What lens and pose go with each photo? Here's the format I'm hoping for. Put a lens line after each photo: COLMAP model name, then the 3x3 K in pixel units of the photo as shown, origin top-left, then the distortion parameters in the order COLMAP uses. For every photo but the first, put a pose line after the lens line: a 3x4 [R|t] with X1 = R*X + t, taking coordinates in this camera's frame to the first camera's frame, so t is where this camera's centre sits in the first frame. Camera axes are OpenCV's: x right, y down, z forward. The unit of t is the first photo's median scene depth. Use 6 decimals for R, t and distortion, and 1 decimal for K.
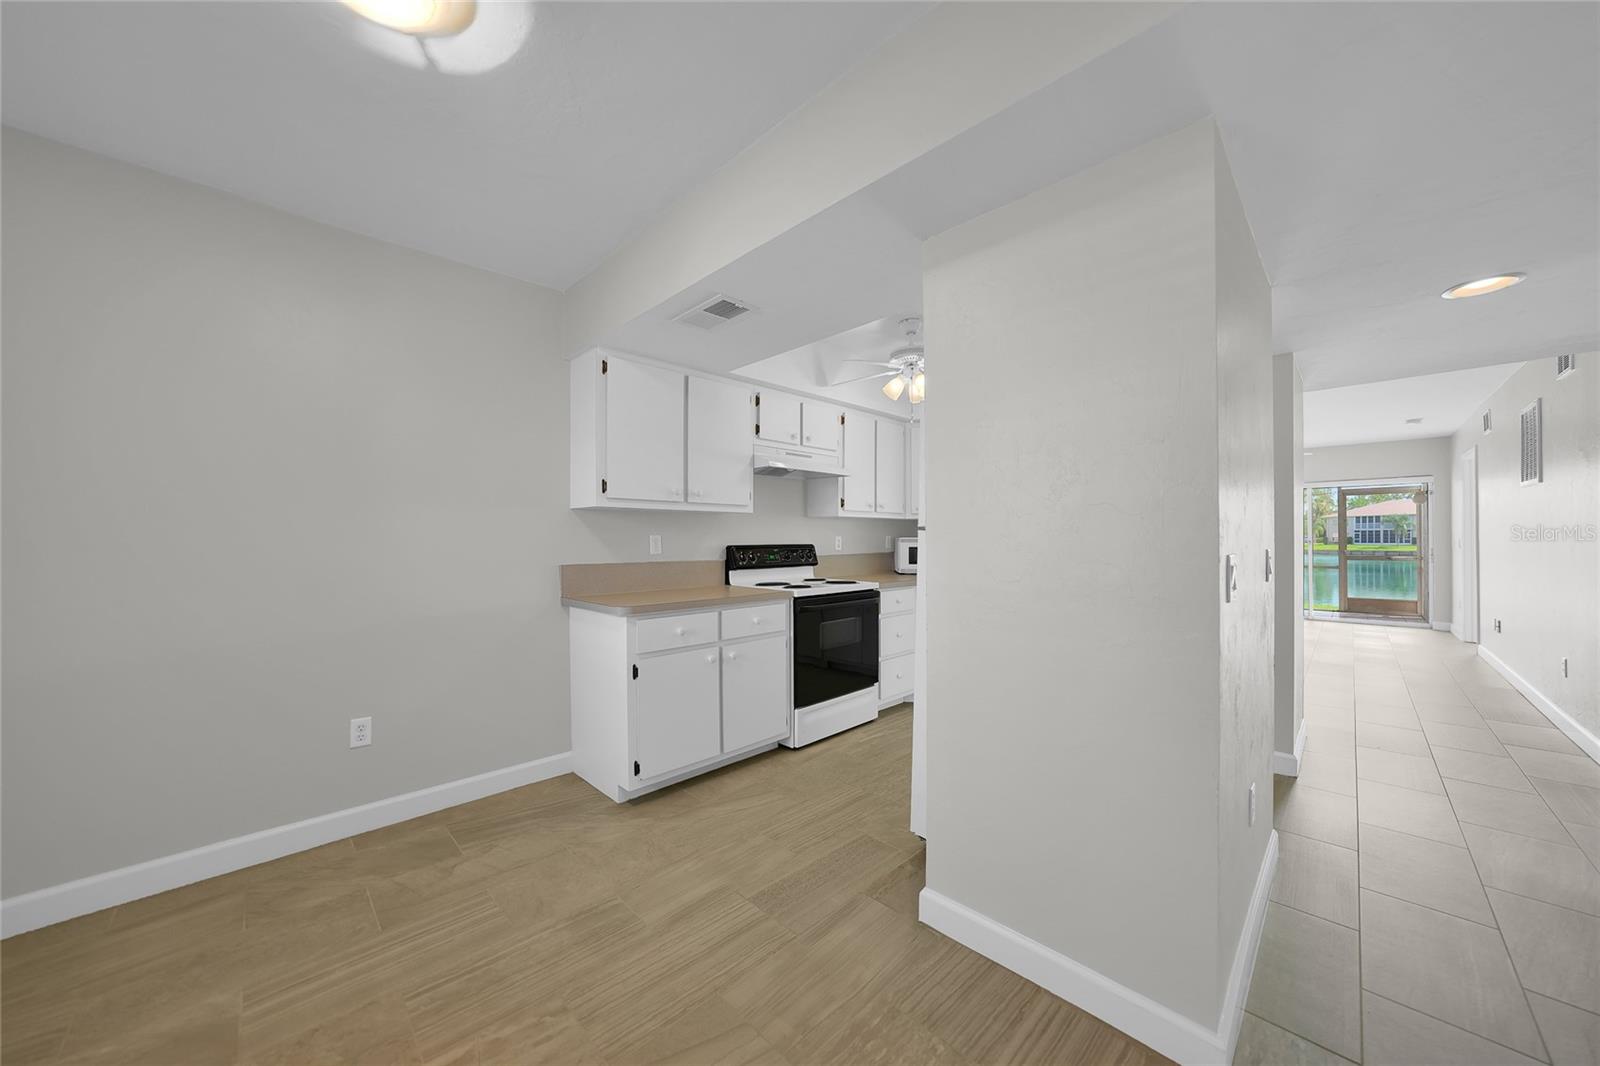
lens RADIAL K [[560.2, 0, 814.5], [0, 560.2, 534.6], [0, 0, 1]] dist [0.000448, 0.000133]
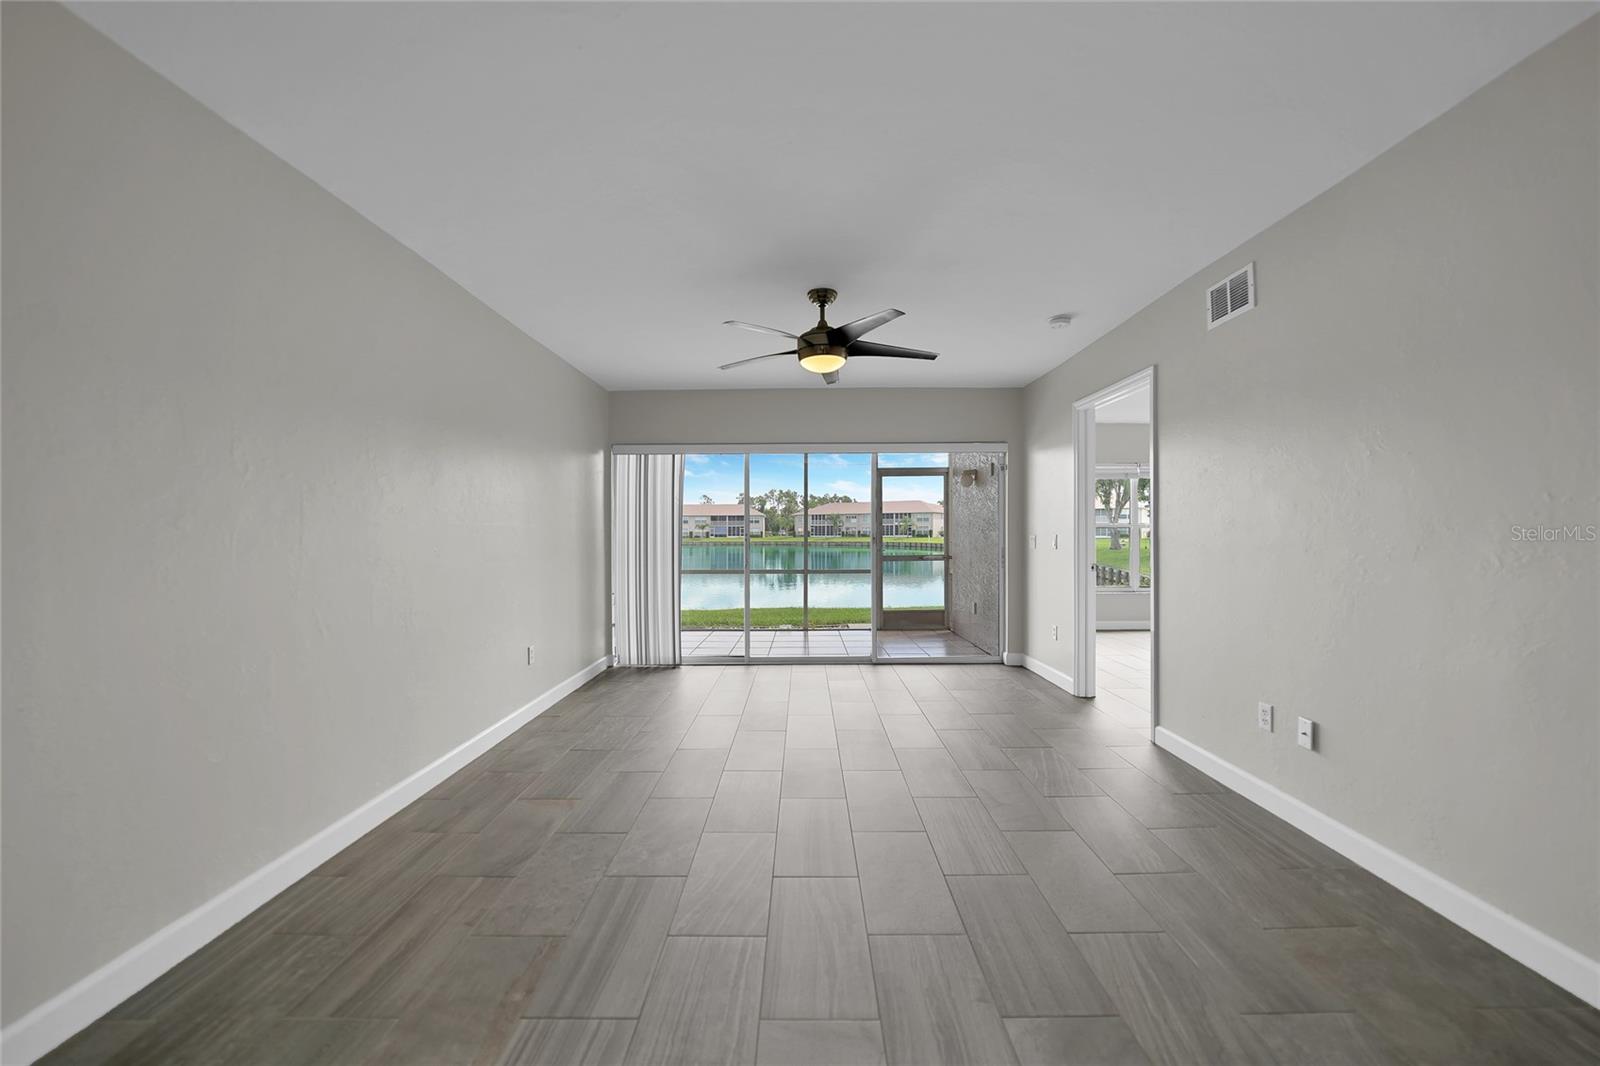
lens RADIAL K [[580.6, 0, 827.0], [0, 580.6, 539.1], [0, 0, 1]] dist [-0.019898, 0.004436]
pose [[0.692318, -0.008840, 0.721539, 0.891924], [-0.004666, 0.999849, 0.016728, 0.006370], [-0.721578, -0.014948, 0.692172, 1.374096]]
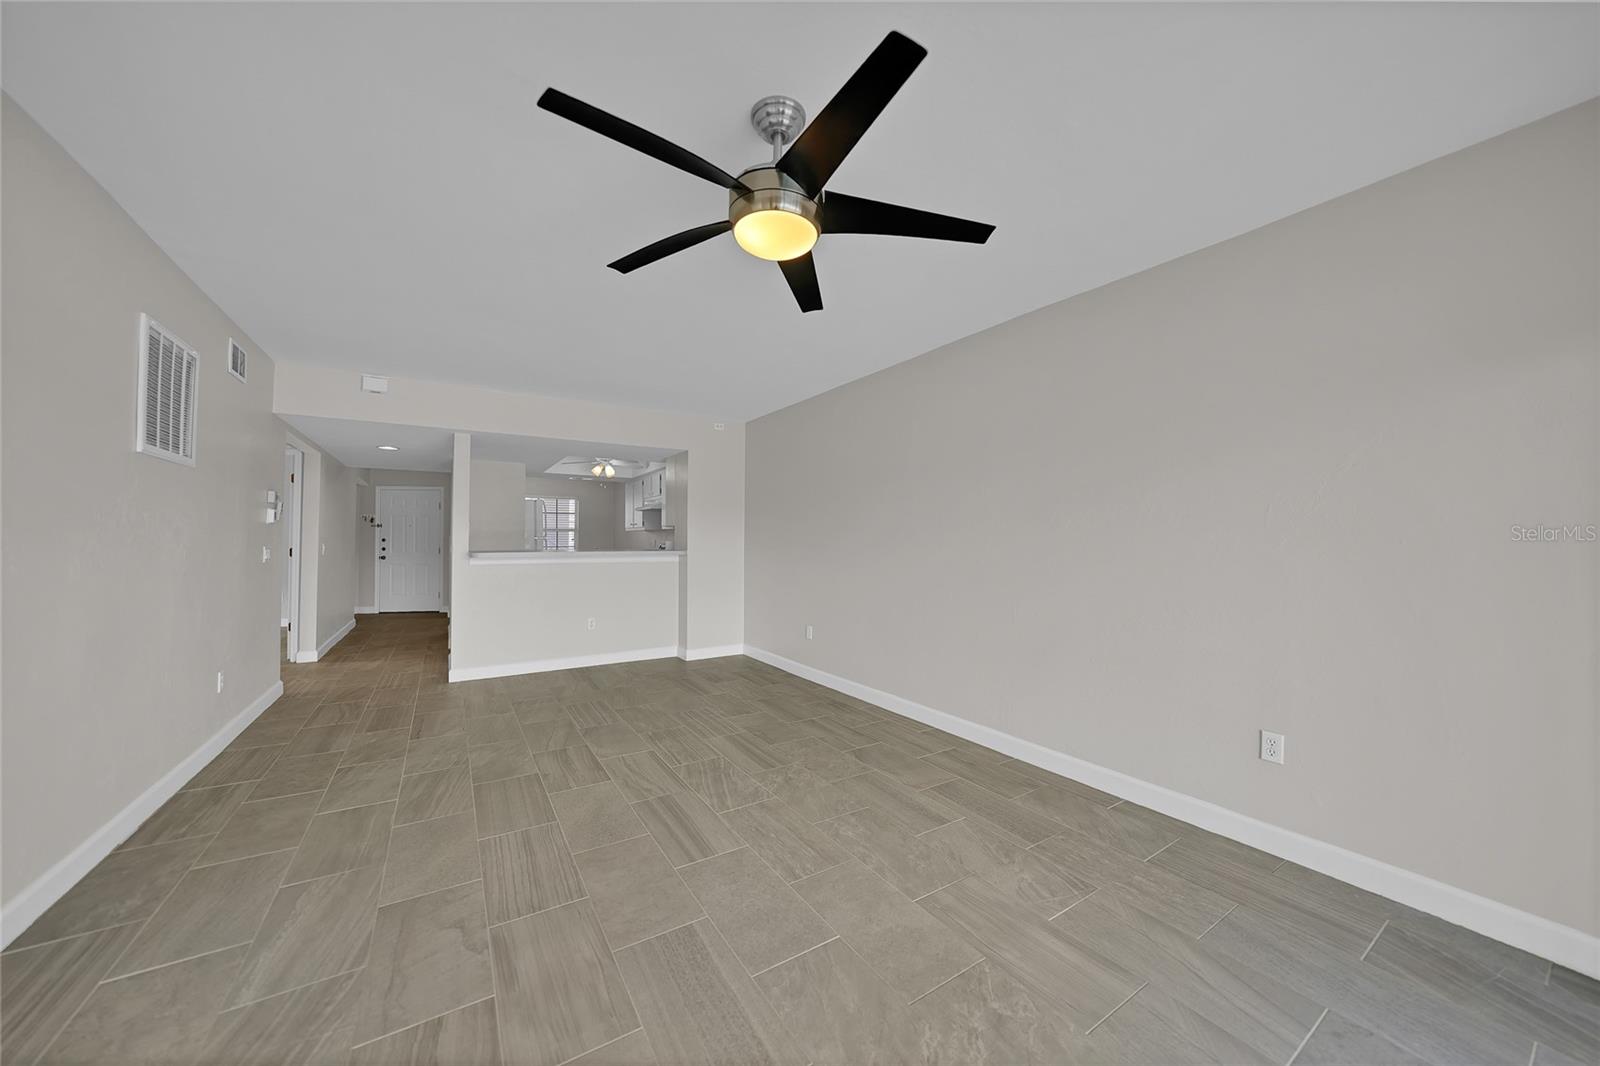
lens RADIAL K [[580.6, 0, 806.0], [0, 580.6, 528.2], [0, 0, 1]] dist [-0.019898, 0.004436]
pose [[-0.240367, -0.019660, -0.970483, 2.009725], [0.006588, 0.999739, -0.021884, 0.010930], [0.970660, -0.011653, -0.240174, 2.152931]]
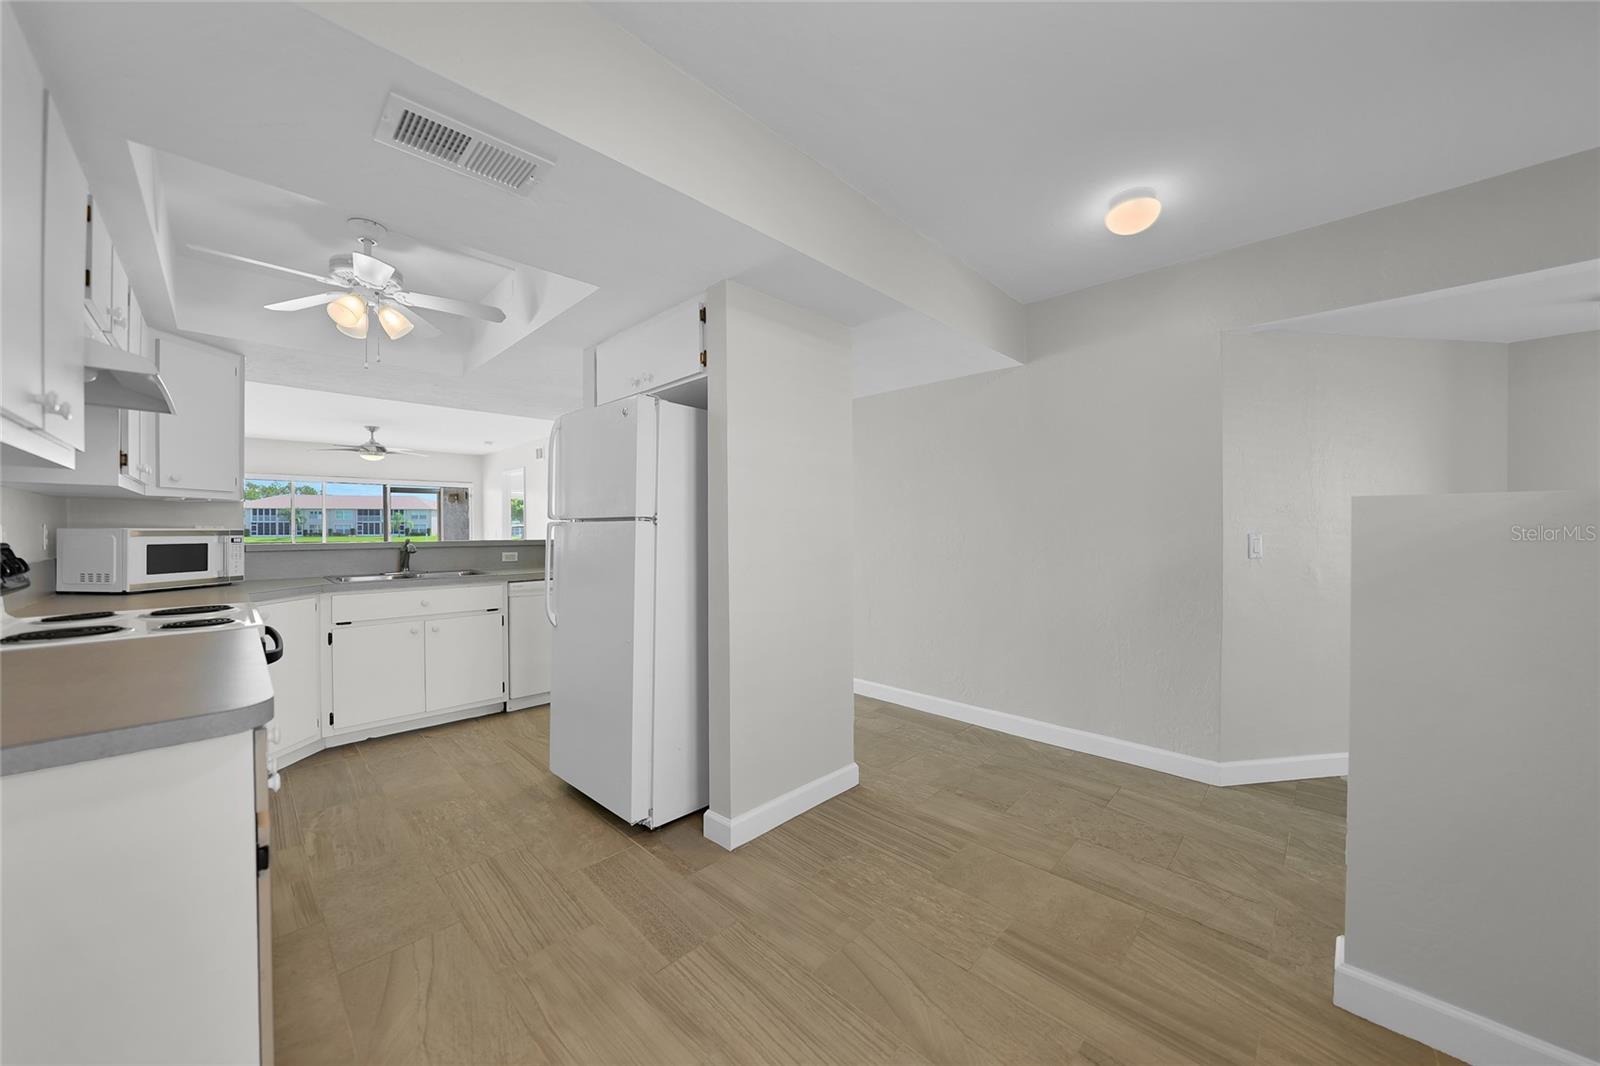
lens RADIAL K [[560.0, 0, 795.4], [0, 560.0, 516.6], [0, 0, 1]] dist [-0.011243, 0.001484]
pose [[0.005390, 0.023149, 0.999717, -0.505574], [-0.004913, 0.999721, -0.023123, 0.004727], [-0.999973, -0.004787, 0.005502, 0.431213]]
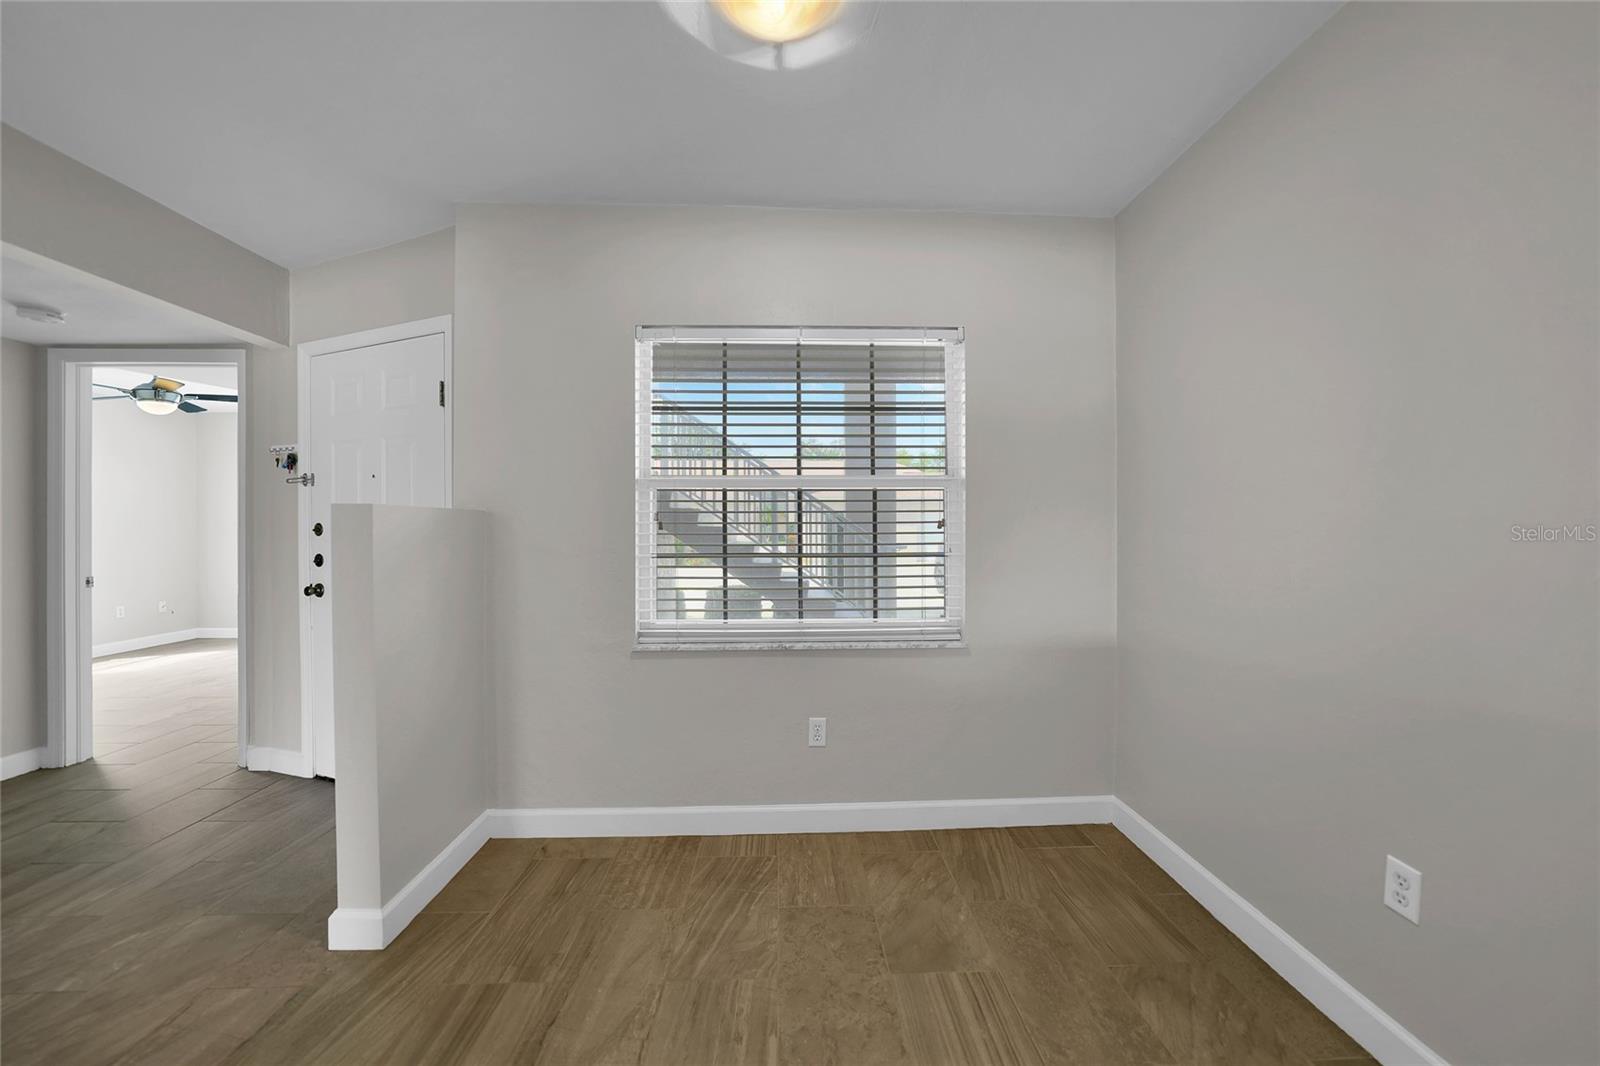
lens RADIAL K [[606.4, 0, 799.2], [0, 606.4, 519.5], [0, 0, 1]] dist [-0.021523, 0.003921]
pose [[-0.702817, 0.000141, -0.711371, 0.002258], [0.011983, 0.999860, -0.011641, -0.001562], [0.711270, -0.016705, -0.702720, 0.637083]]
